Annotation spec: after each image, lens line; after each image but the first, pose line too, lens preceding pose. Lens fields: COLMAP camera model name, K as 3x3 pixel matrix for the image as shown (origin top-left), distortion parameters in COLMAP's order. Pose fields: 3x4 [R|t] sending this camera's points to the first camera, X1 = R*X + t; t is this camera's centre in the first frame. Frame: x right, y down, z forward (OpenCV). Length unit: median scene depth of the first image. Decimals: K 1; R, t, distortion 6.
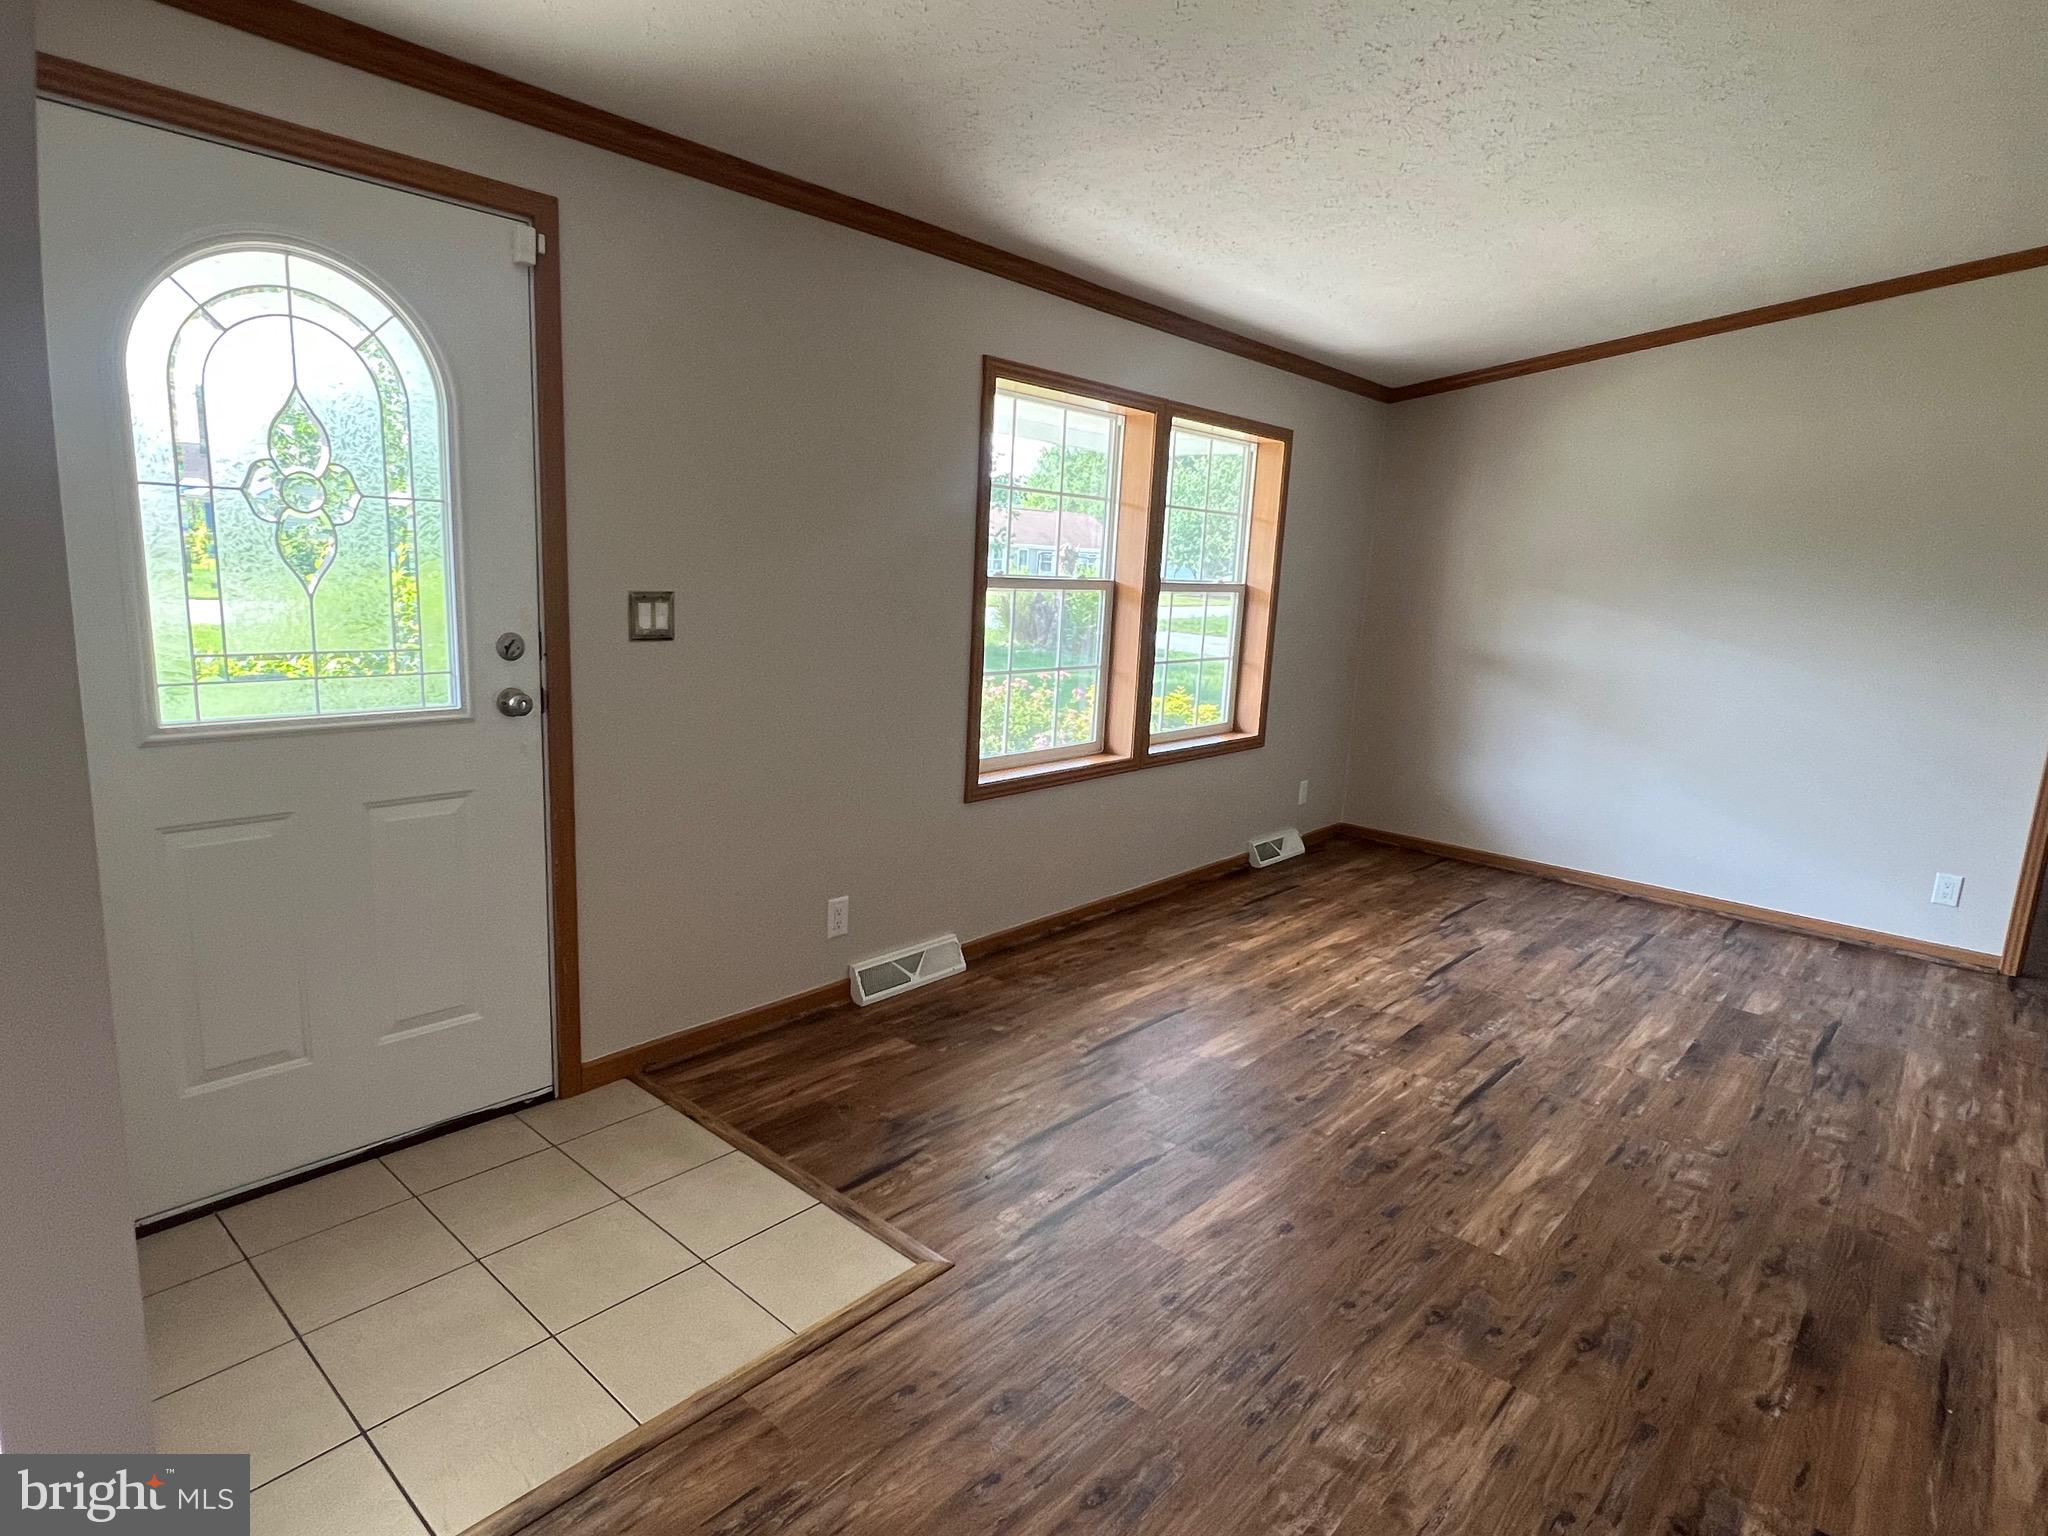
lens RADIAL K [[1110.6, 0, 1008.5], [0, 1110.6, 767.0], [0, 0, 1]] dist [-0.000978, 0.000165]
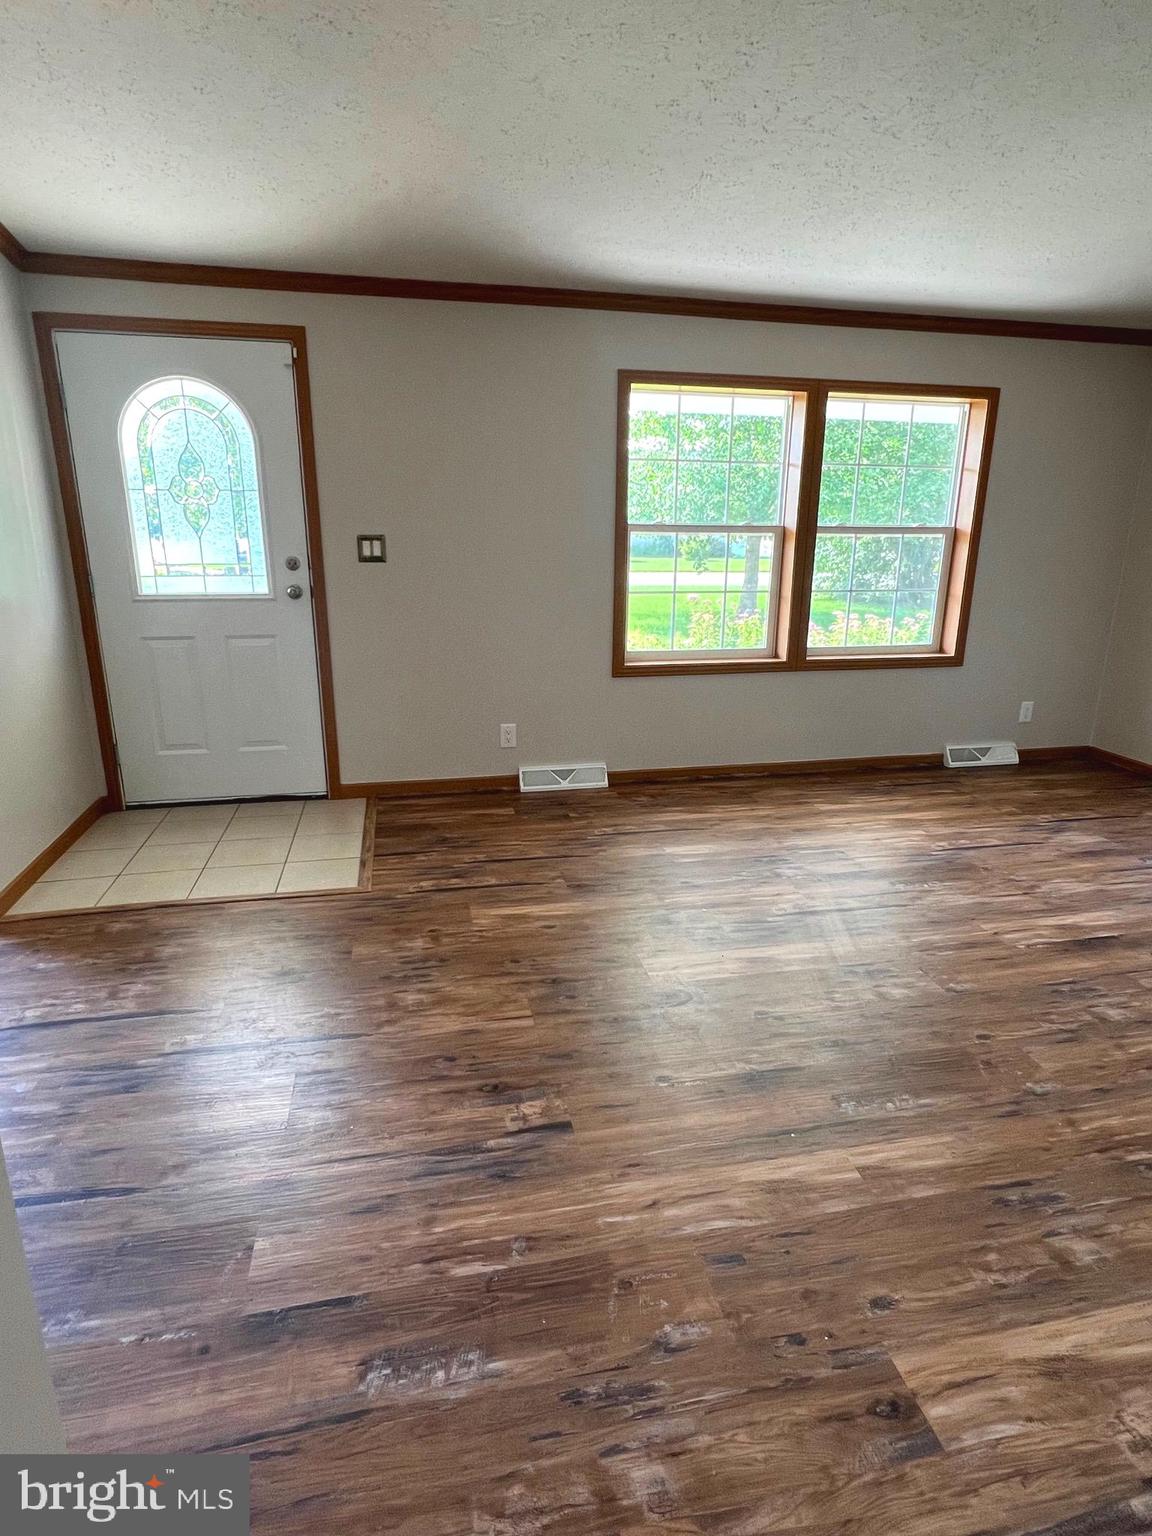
lens RADIAL K [[832.9, 0, 585.9], [0, 832.9, 767.5], [0, 0, 1]] dist [-0.000978, 0.000165]
pose [[0.809807, 0.123902, -0.573464, 0.636243], [-0.078605, 0.991547, 0.103231, 0.043075], [0.581406, -0.038520, 0.812701, 0.051793]]
